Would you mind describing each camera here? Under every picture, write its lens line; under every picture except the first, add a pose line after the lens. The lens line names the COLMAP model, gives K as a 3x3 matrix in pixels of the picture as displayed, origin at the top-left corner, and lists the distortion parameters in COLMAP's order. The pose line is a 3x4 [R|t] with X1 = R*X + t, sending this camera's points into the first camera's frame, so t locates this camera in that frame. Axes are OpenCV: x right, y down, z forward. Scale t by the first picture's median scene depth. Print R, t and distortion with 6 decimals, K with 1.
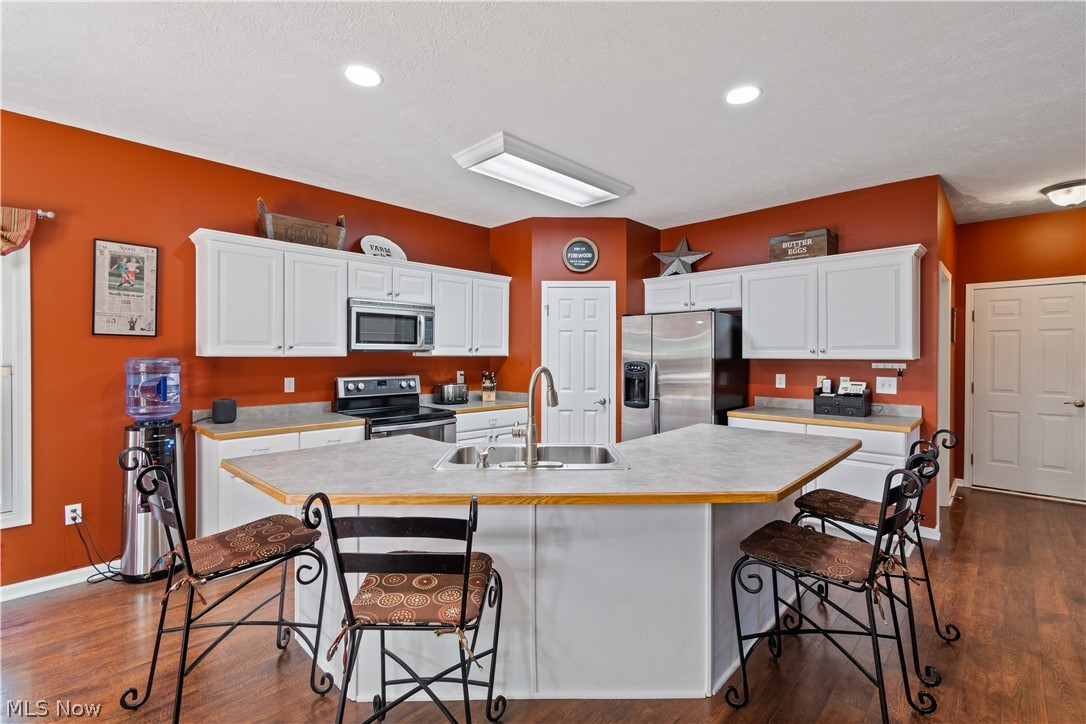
lens RADIAL K [[481.0, 0, 542.8], [0, 481.0, 356.3], [0, 0, 1]] dist [-0.000158, -0.000522]
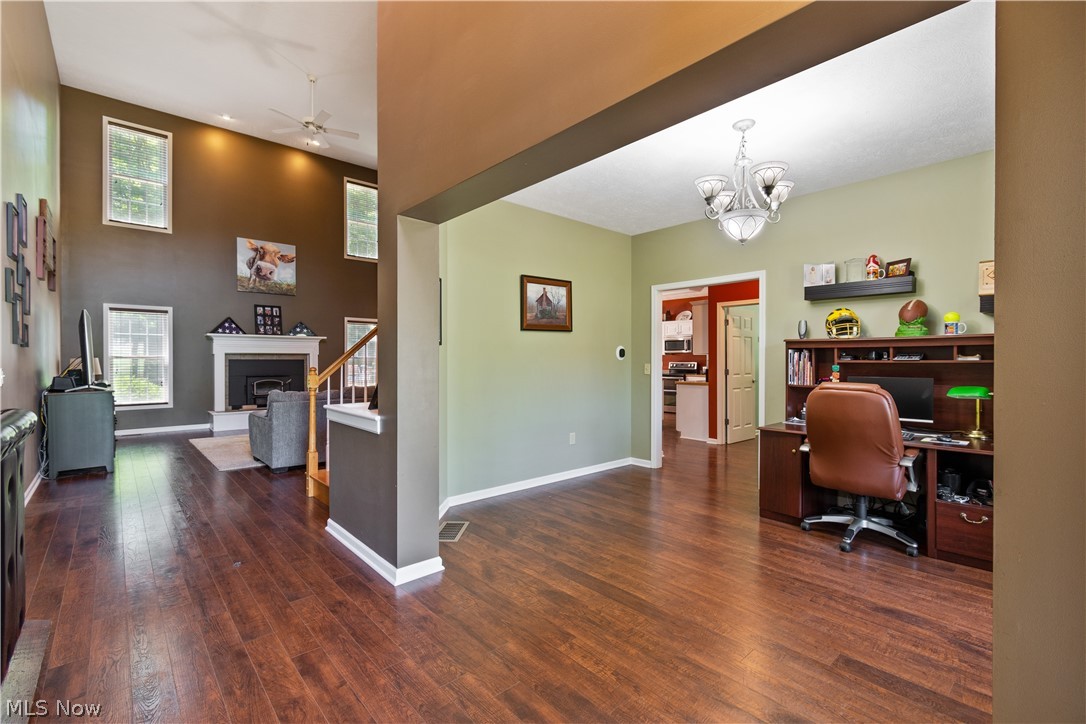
lens RADIAL K [[481.0, 0, 543.4], [0, 481.0, 362.9], [0, 0, 1]] dist [-0.000158, -0.000522]
pose [[-0.069893, 0.009179, -0.997512, 2.593668], [-0.003715, 0.999948, 0.009461, 0.023887], [0.997548, 0.004368, -0.069855, 0.398713]]
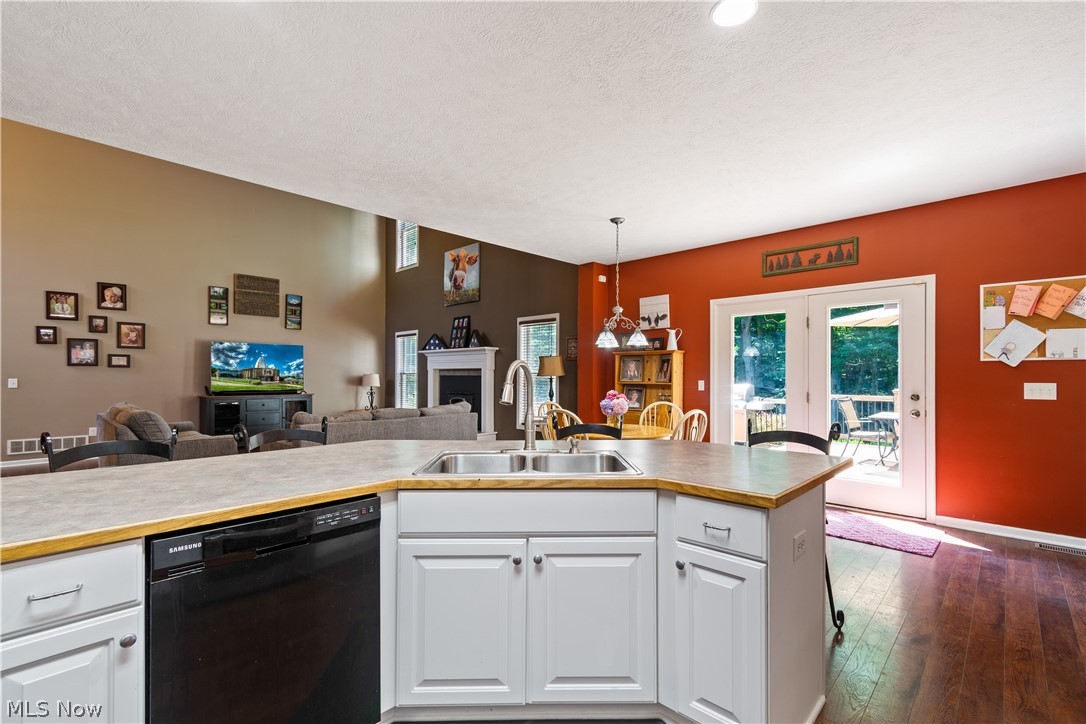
lens RADIAL K [[481.0, 0, 544.6], [0, 481.0, 368.3], [0, 0, 1]] dist [-0.000158, -0.000522]
pose [[-0.999998, -0.000682, 0.001944, -0.019400], [-0.000701, 0.999953, -0.009659, 0.022967], [-0.001937, -0.009660, -0.999951, 1.043218]]
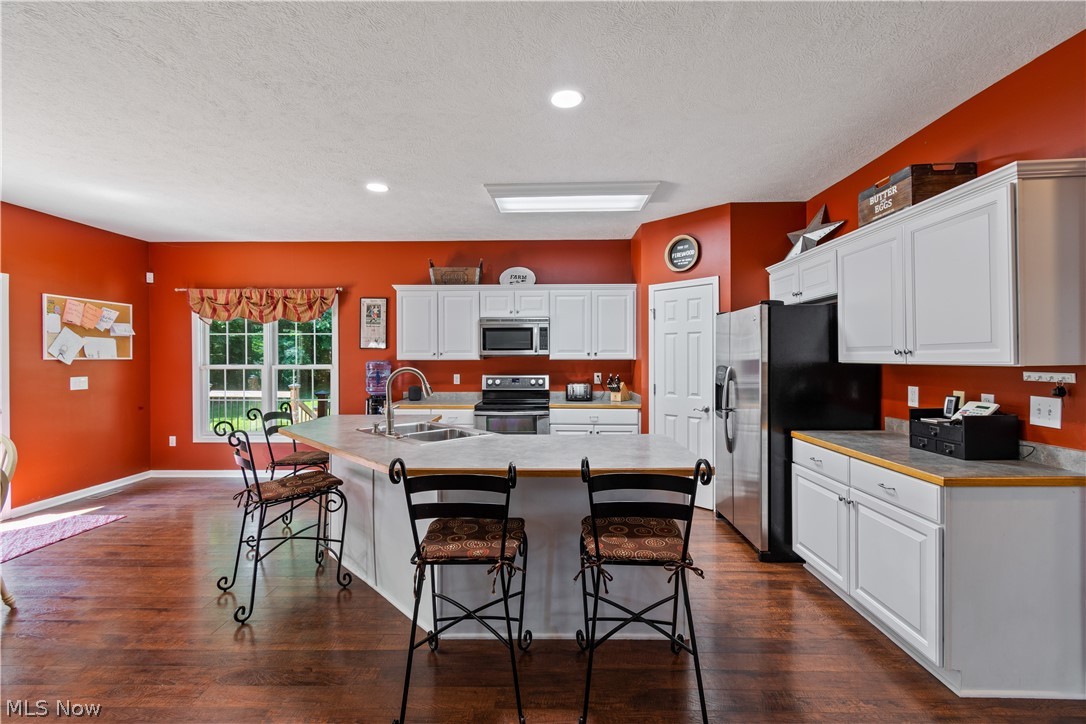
lens RADIAL K [[481.0, 0, 545.6], [0, 481.0, 359.6], [0, 0, 1]] dist [-0.000158, -0.000522]
pose [[0.680097, -0.000148, -0.733122, 0.697125], [0.000877, 0.999999, 0.000611, -0.001273], [0.733121, -0.001058, 0.680097, 0.179322]]
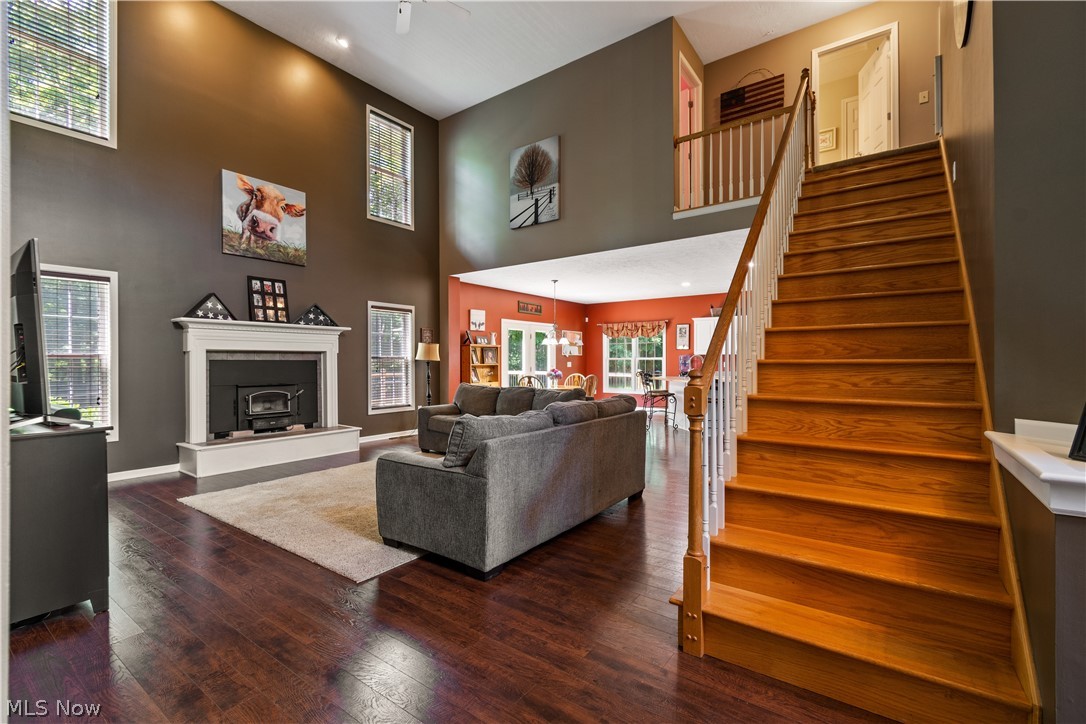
lens RADIAL K [[481.0, 0, 543.6], [0, 481.0, 362.1], [0, 0, 1]] dist [-0.000158, -0.000522]
pose [[0.141223, 0.002275, -0.989975, 2.007189], [-0.001113, 0.999997, 0.002140, 0.036348], [0.989977, 0.000800, 0.141226, -0.440846]]
